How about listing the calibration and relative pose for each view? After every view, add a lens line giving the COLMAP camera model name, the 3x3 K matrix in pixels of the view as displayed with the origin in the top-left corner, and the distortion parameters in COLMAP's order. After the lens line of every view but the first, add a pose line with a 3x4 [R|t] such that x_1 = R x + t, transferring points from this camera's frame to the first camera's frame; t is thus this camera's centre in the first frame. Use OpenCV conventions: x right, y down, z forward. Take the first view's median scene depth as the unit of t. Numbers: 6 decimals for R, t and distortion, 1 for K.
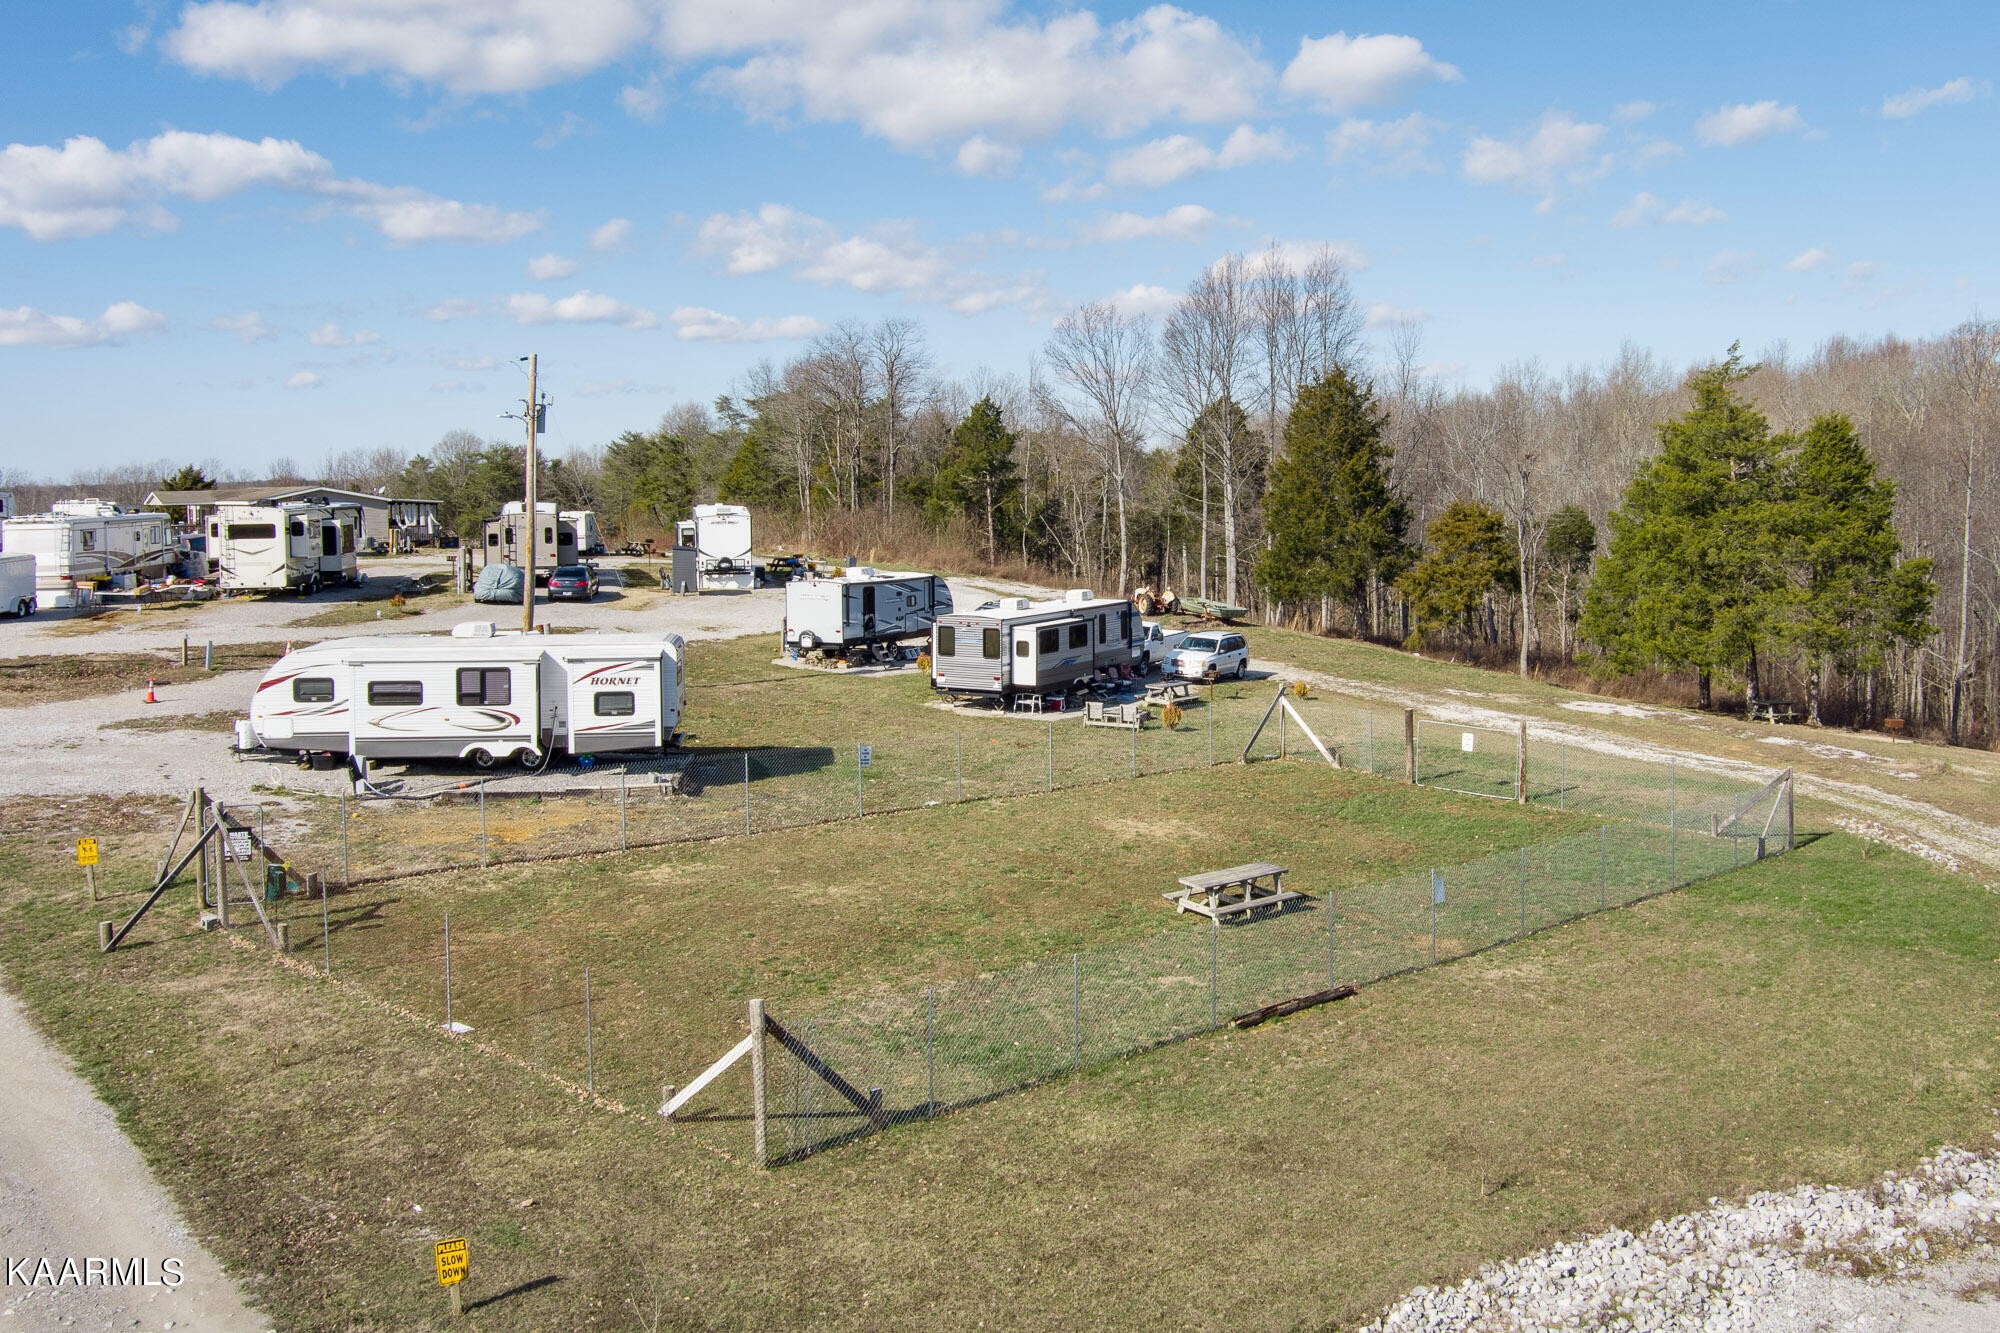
lens RADIAL K [[1651.5, 0, 1000.0], [0, 1651.5, 666.5], [0, 0, 1]] dist [-0.069055, 0.008588]
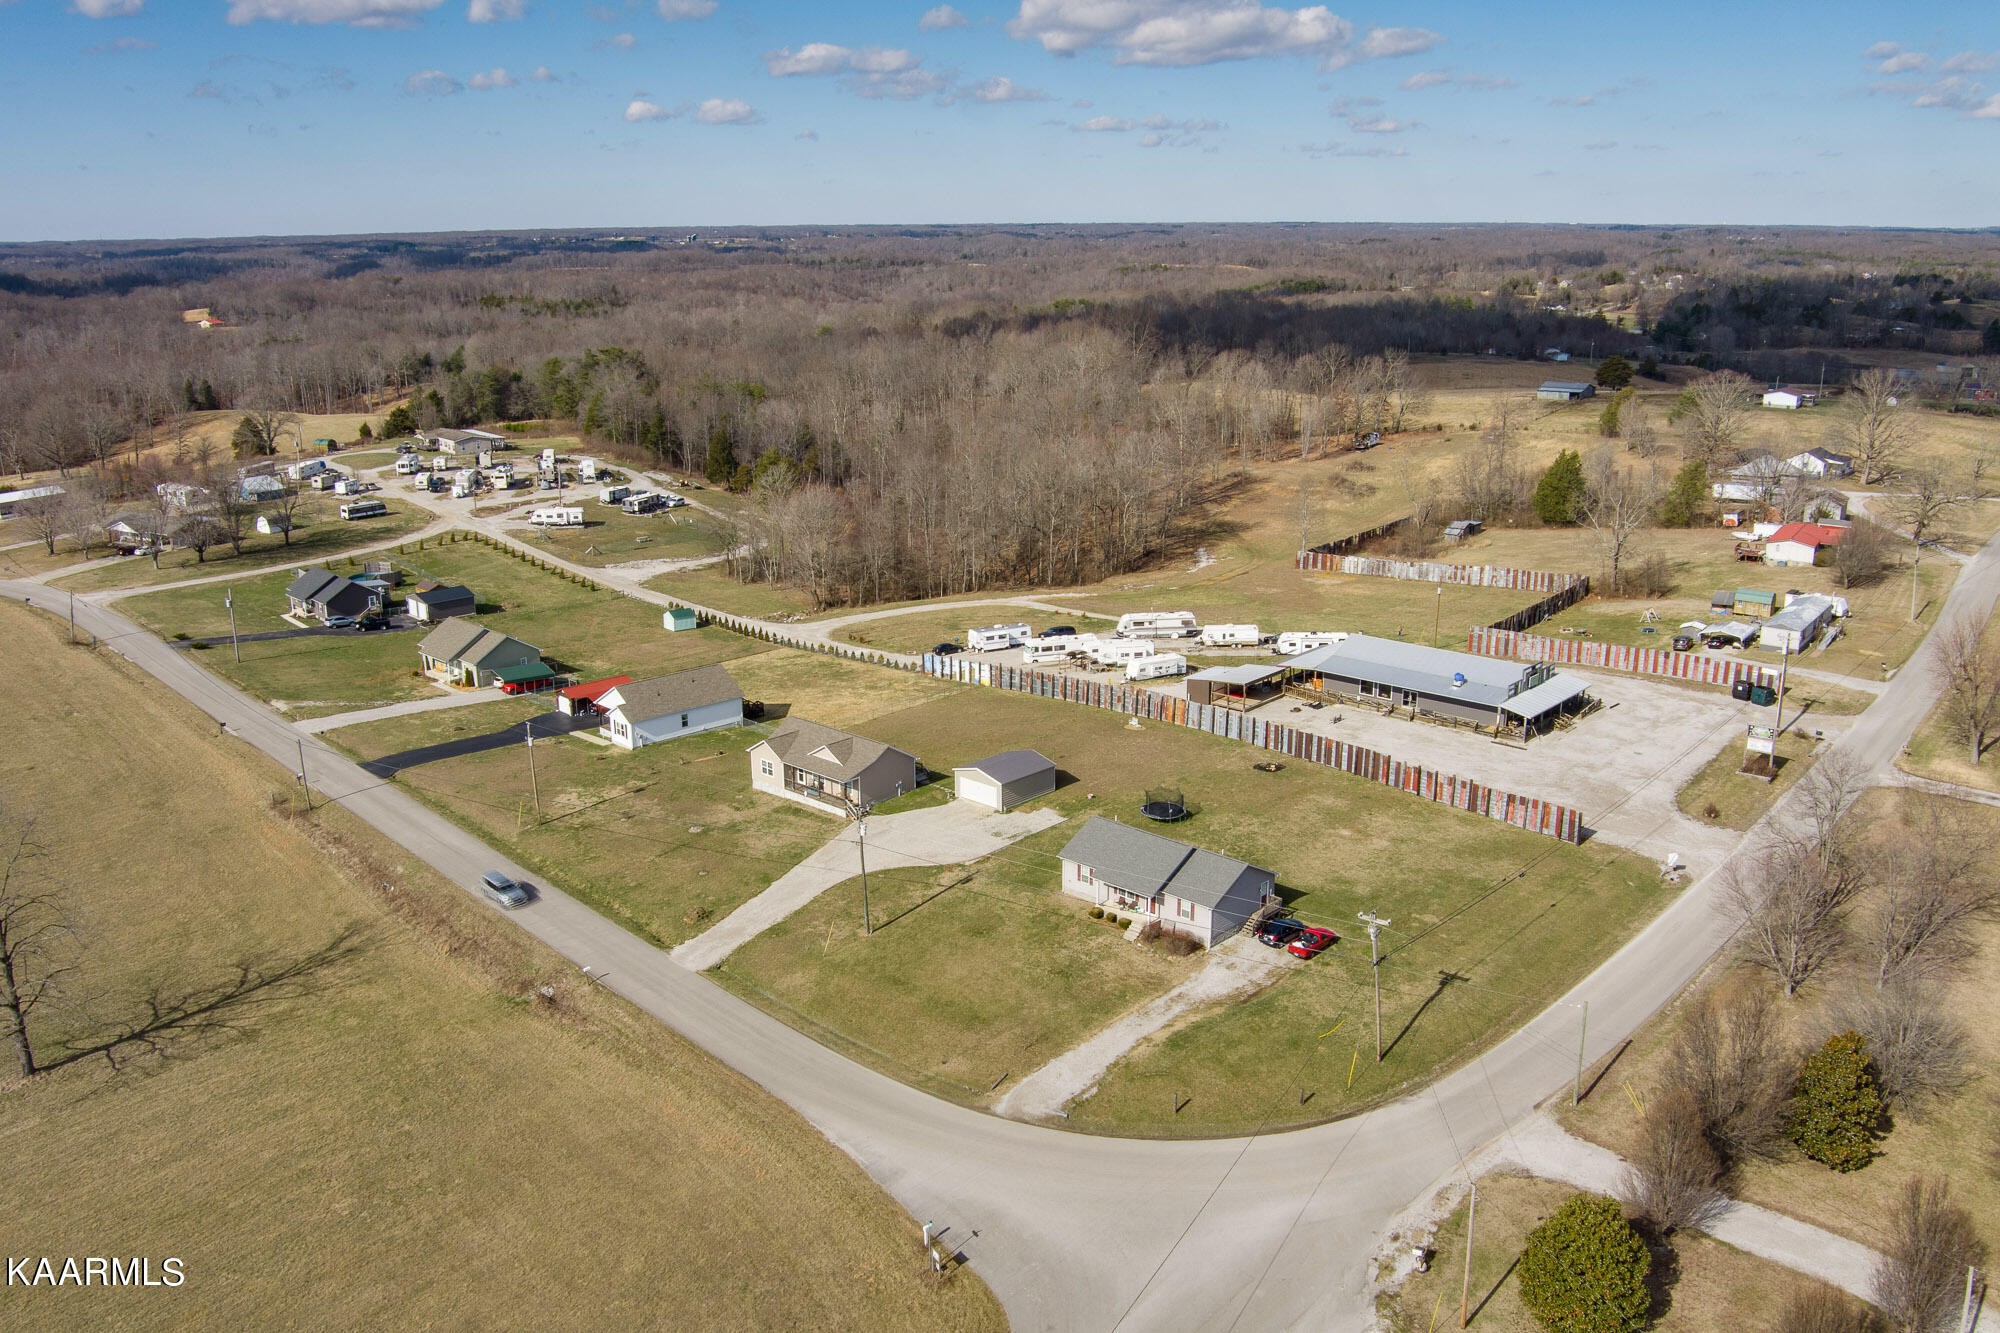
lens RADIAL K [[1616.3, 0, 1000.0], [0, 1616.3, 666.5], [0, 0, 1]] dist [-0.063667, -0.004058]
pose [[0.998412, -0.012183, 0.054997, 1.424368], [0.003459, 0.987750, 0.156003, -0.486712], [-0.056224, -0.155565, 0.986224, -7.138059]]
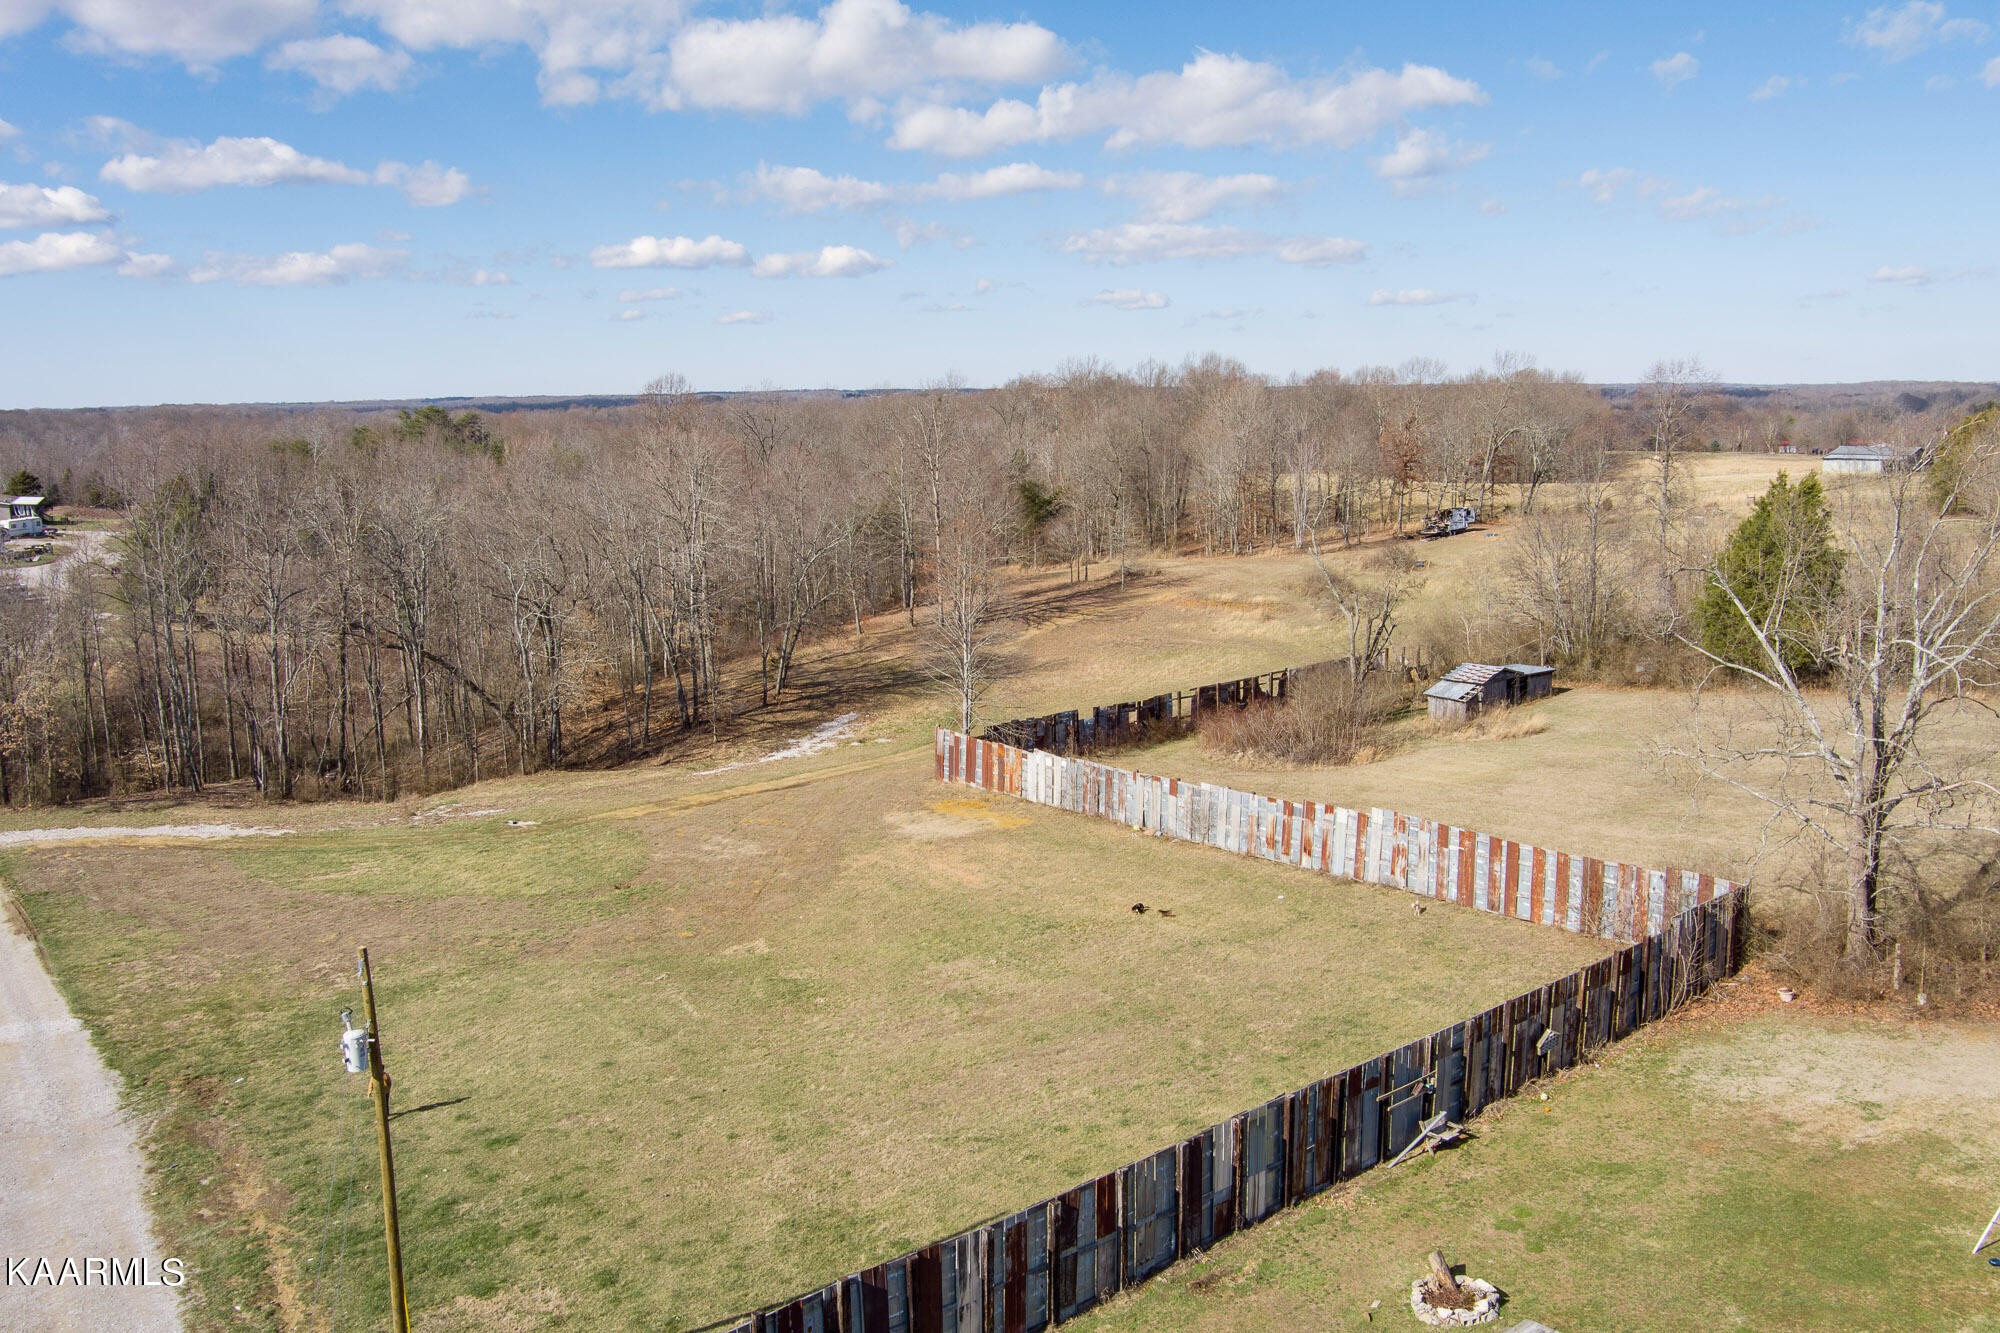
lens RADIAL K [[1616.3, 0, 1000.0], [0, 1616.3, 666.5], [0, 0, 1]] dist [-0.063667, -0.004058]
pose [[0.989413, 0.020972, -0.143606, 3.654780], [-0.012836, 0.998271, 0.057352, -0.106466], [0.144561, -0.054902, 0.987972, -2.422502]]
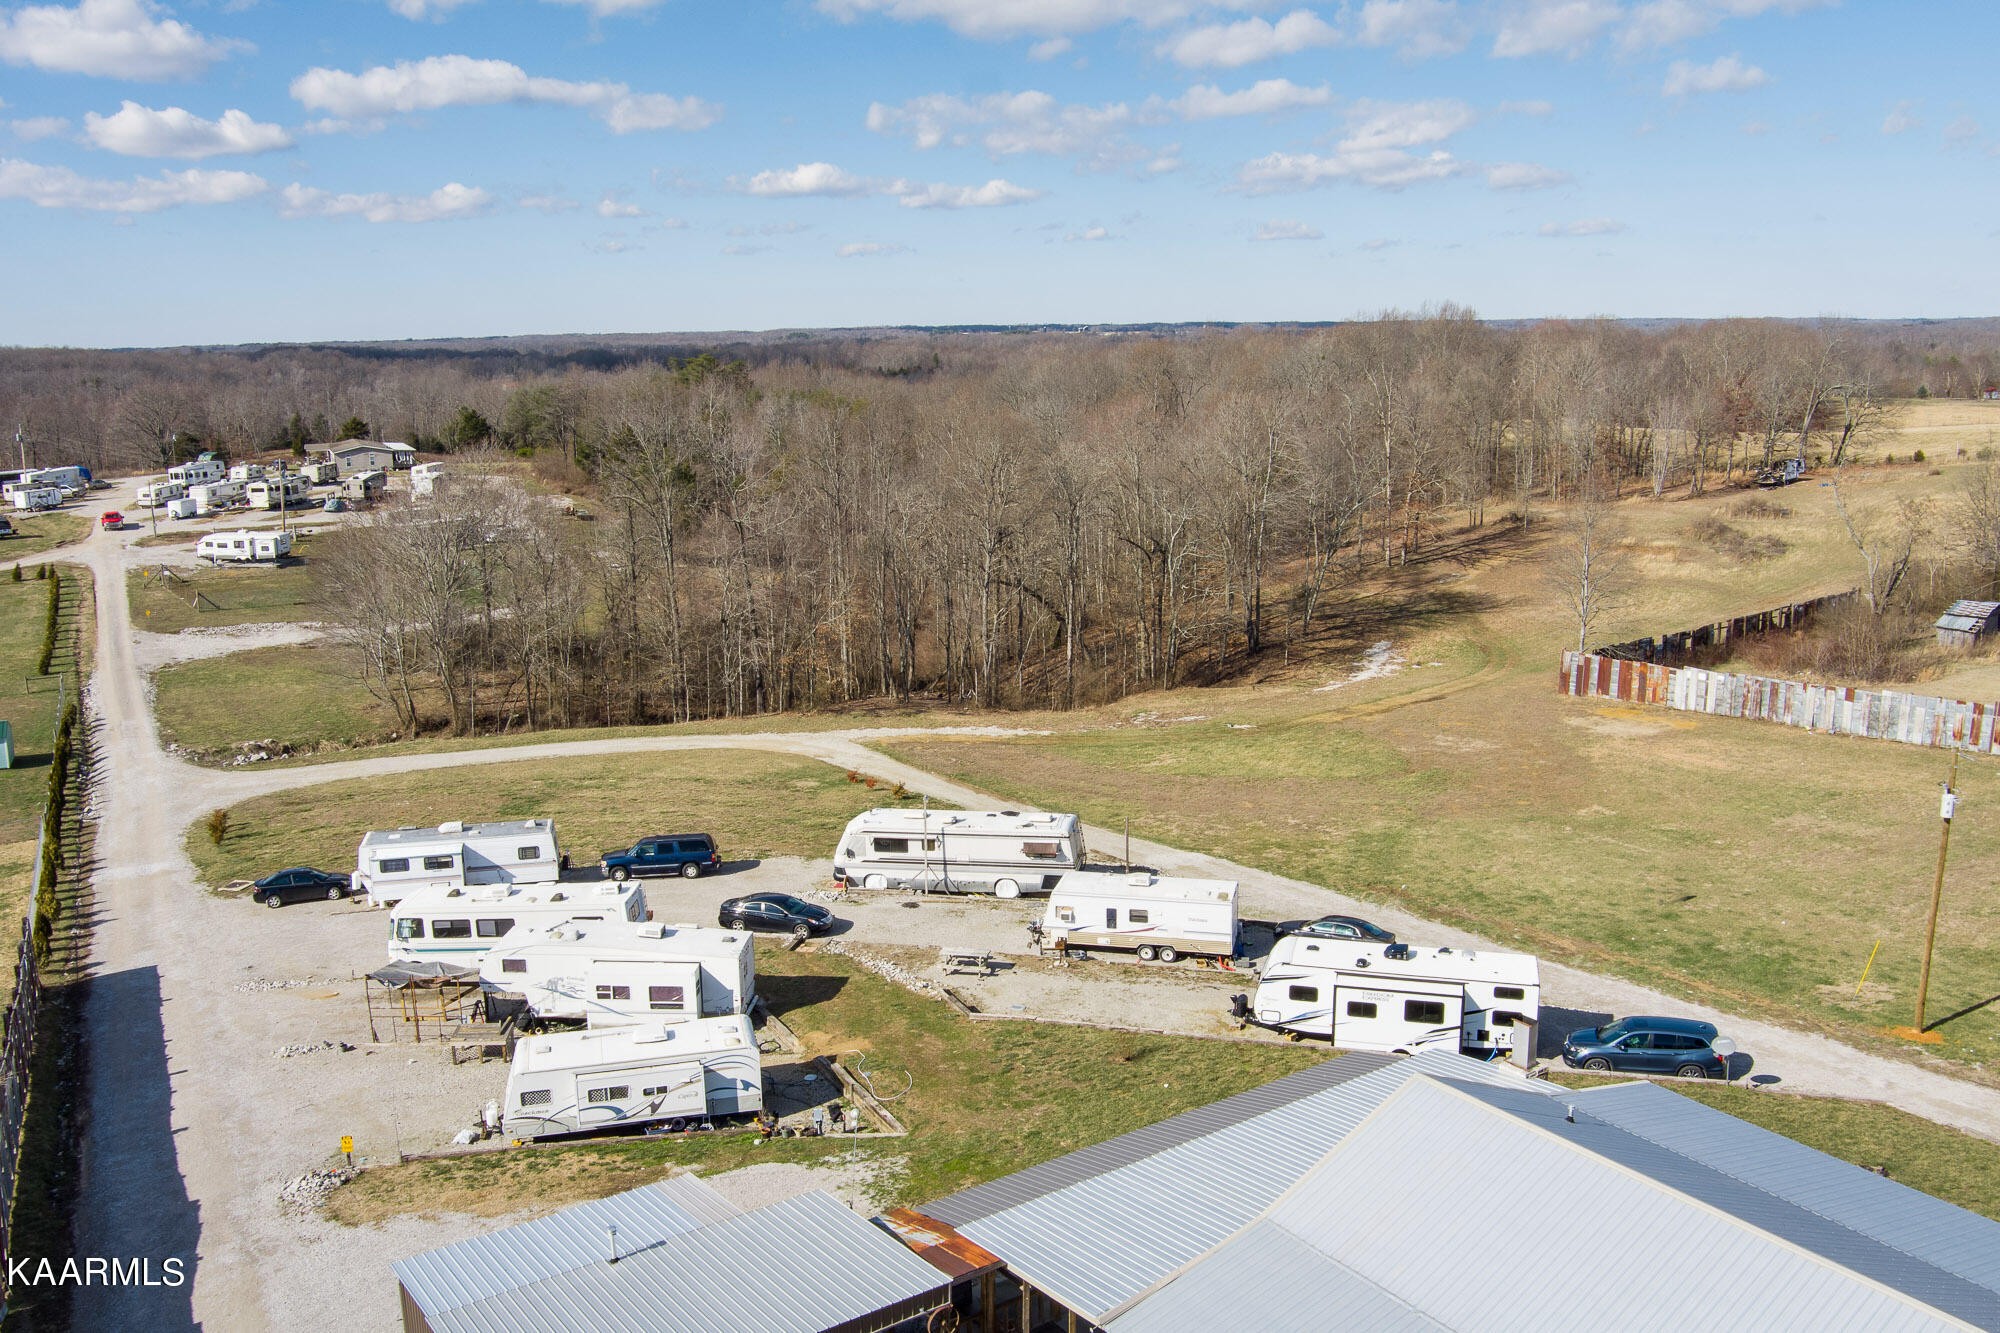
lens RADIAL K [[1651.5, 0, 1000.0], [0, 1651.5, 666.5], [0, 0, 1]] dist [-0.069055, 0.008588]
pose [[0.981917, 0.032082, -0.186575, 2.709539], [-0.014837, 0.995546, 0.093099, -0.106054], [0.188731, -0.088647, 0.978020, -3.189443]]
